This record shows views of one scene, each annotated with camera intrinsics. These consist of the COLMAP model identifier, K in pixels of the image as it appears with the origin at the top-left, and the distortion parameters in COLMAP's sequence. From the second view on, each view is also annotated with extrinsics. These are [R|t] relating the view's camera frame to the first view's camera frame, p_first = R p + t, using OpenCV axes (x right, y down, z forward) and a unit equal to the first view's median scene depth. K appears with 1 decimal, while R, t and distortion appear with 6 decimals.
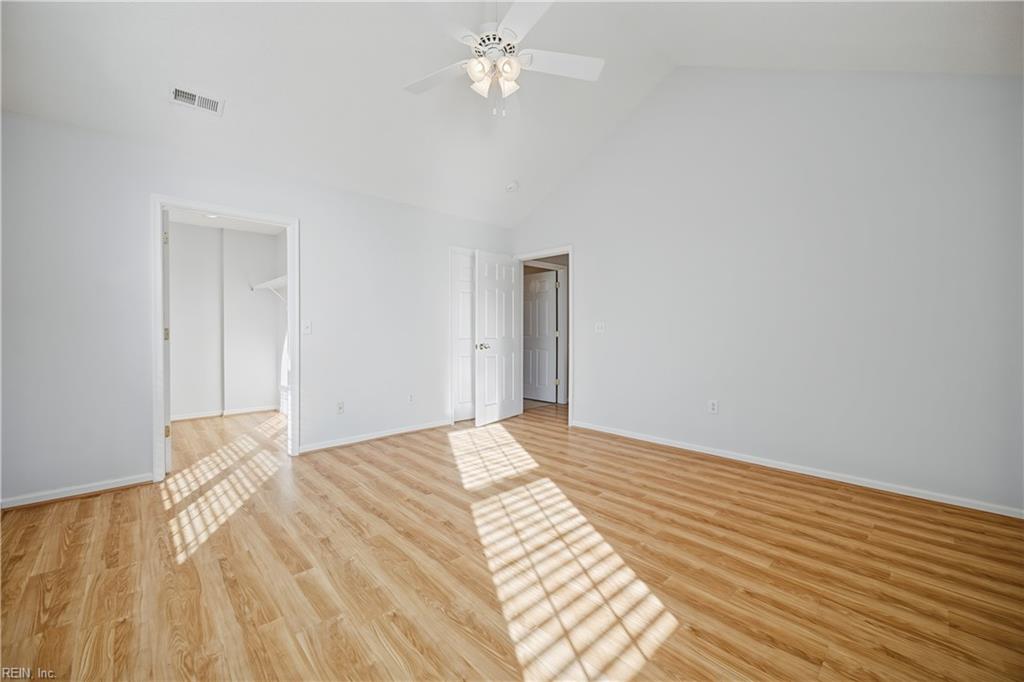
lens RADIAL K [[405.0, 0, 512.7], [0, 405.0, 335.7], [0, 0, 1]] dist [0.001167, -0.000111]
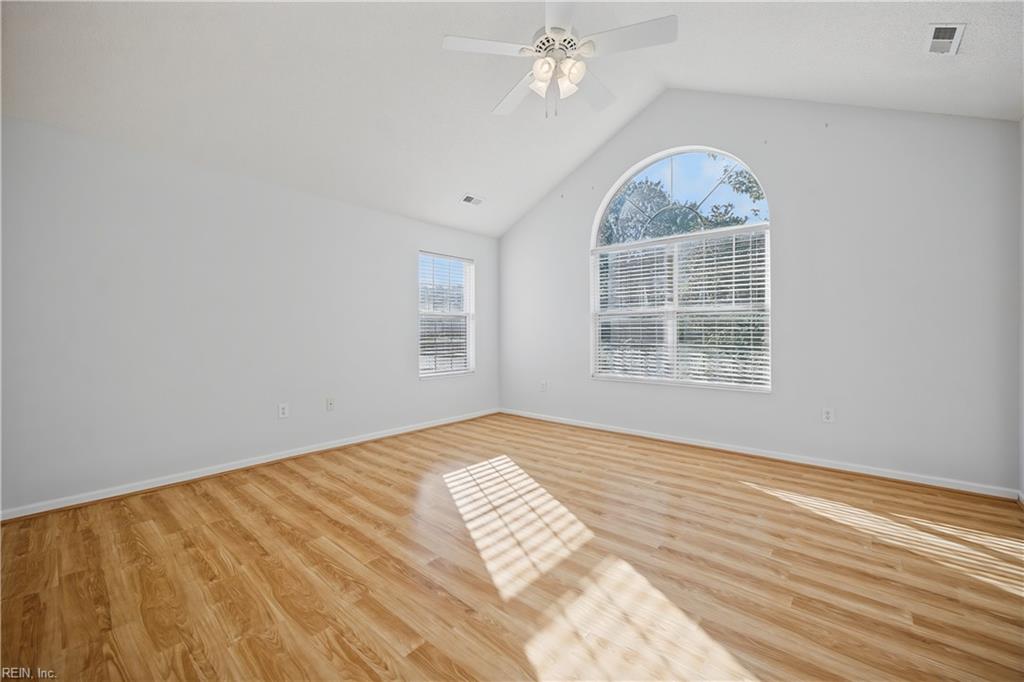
lens RADIAL K [[405.0, 0, 512.7], [0, 405.0, 335.7], [0, 0, 1]] dist [0.001167, -0.000111]
pose [[-0.994965, 0.002822, -0.100186, 0.175123], [0.001518, 0.999913, 0.013090, -0.018717], [0.100214, 0.012872, -0.994883, 2.076465]]
